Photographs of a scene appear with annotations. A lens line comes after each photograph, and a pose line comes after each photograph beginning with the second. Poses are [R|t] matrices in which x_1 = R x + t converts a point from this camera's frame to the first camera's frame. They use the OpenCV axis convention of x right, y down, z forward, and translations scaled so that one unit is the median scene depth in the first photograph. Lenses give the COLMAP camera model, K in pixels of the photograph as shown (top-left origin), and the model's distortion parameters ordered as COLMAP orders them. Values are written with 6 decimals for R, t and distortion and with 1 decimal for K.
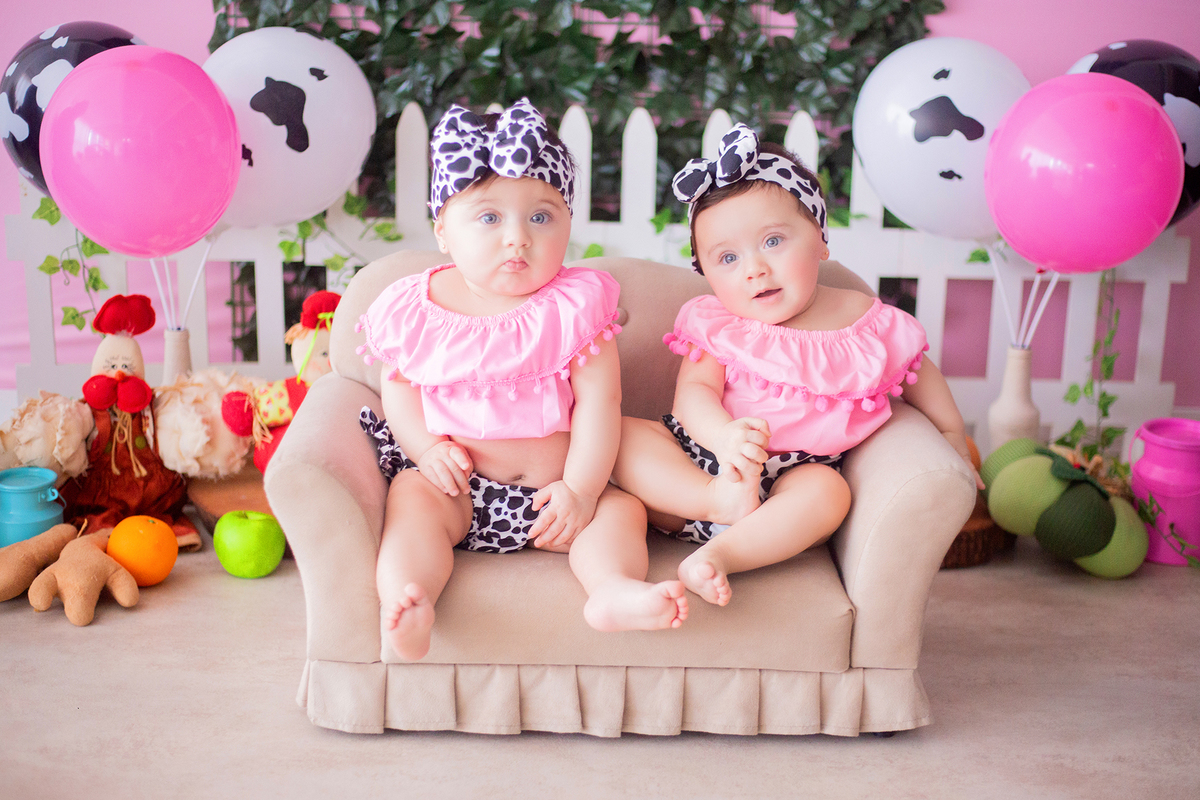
lens RADIAL K [[1709.2, 0, 600.0], [0, 1709.2, 400.0], [0, 0, 1]] dist [-0.097503, 0.027987]
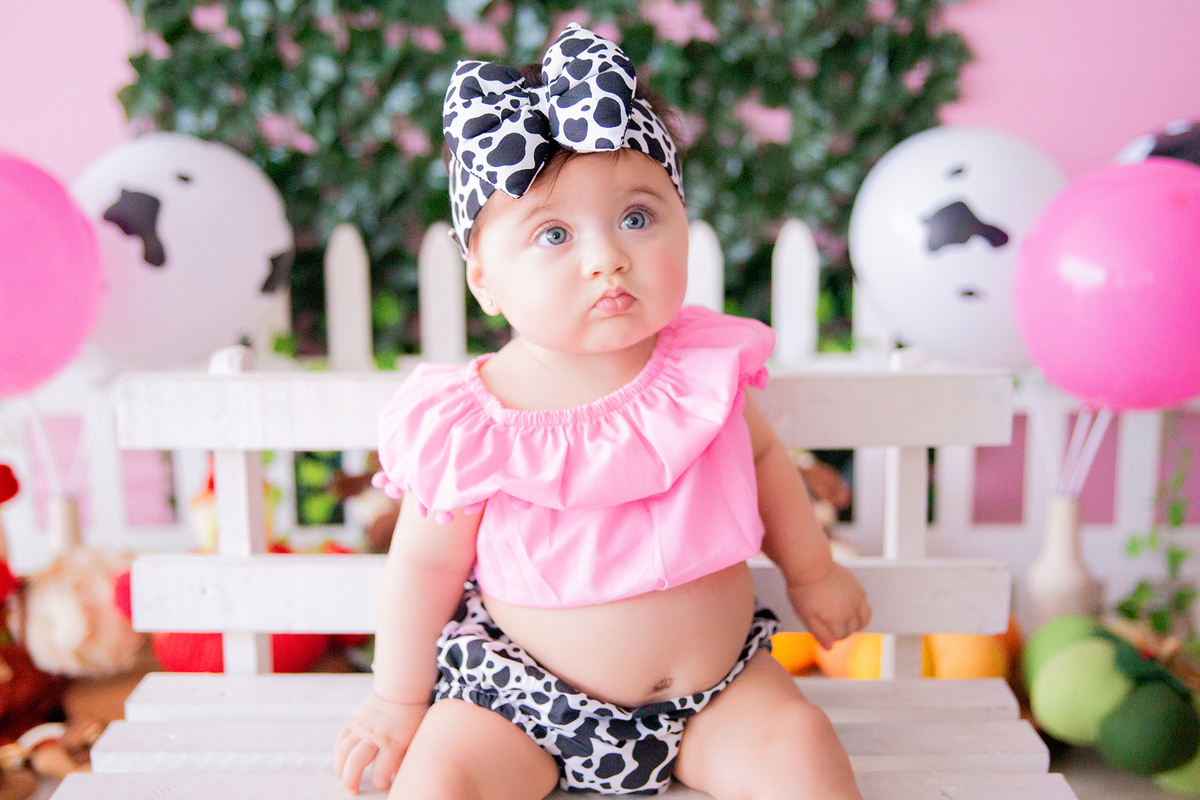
lens RADIAL K [[1467.3, 0, 576.3], [0, 1467.3, 403.2], [0, 0, 1]] dist [0.030955, -0.004167]
pose [[0.997727, -0.022727, -0.063441, 0.052105], [0.019399, 0.998428, -0.052590, -0.041190], [0.064536, 0.051240, 0.996599, 0.251834]]
